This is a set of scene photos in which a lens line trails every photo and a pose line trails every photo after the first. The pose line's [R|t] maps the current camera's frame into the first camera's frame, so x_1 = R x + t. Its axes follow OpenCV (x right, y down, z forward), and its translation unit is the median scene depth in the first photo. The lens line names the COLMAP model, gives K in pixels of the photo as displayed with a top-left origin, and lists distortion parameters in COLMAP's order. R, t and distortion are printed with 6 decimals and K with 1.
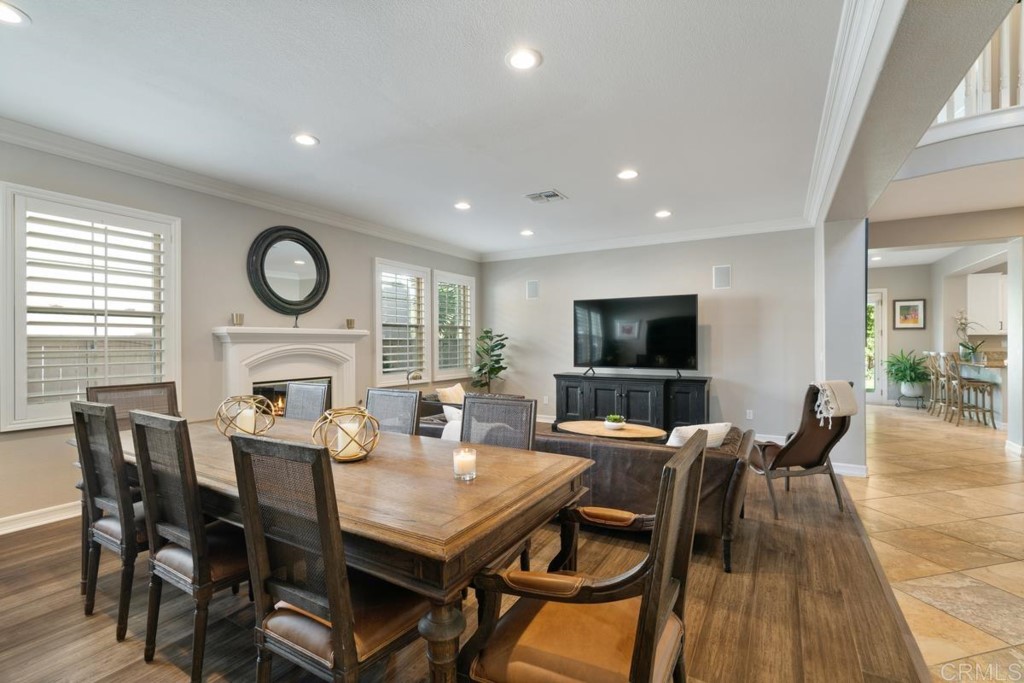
lens RADIAL K [[461.0, 0, 510.2], [0, 461.0, 339.1], [0, 0, 1]] dist [-0.003184, 0.001167]
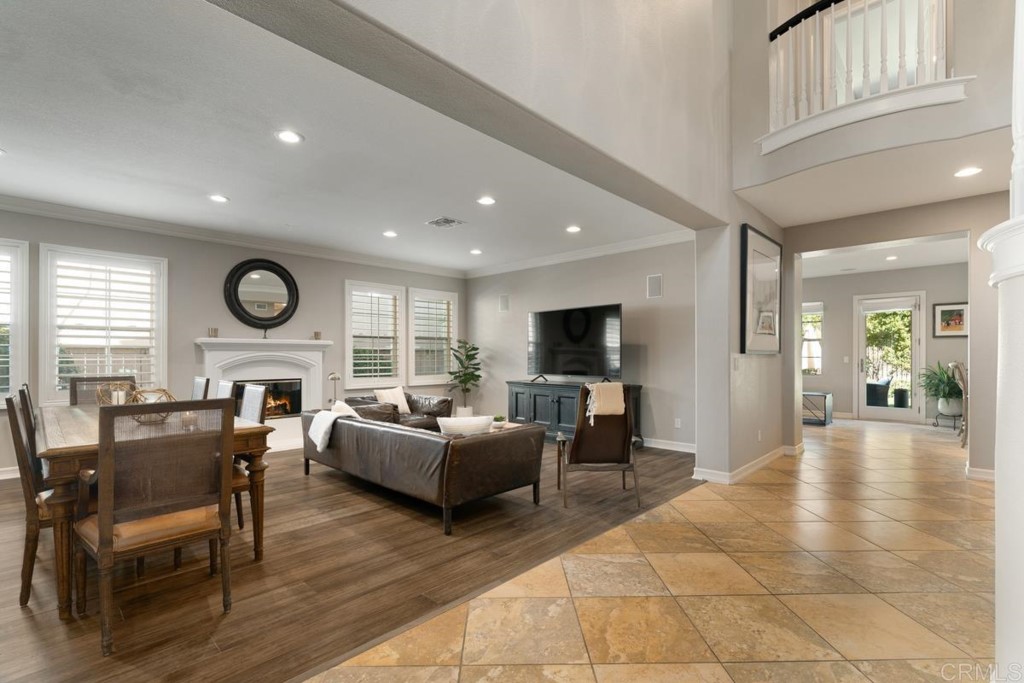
lens RADIAL K [[468.2, 0, 509.3], [0, 468.2, 351.1], [0, 0, 1]] dist [-0.006001, 0.002118]
pose [[0.971772, -0.000830, -0.235919, 0.484513], [0.000061, 0.999995, -0.003269, 0.013158], [0.235921, 0.003163, 0.971767, -0.086096]]
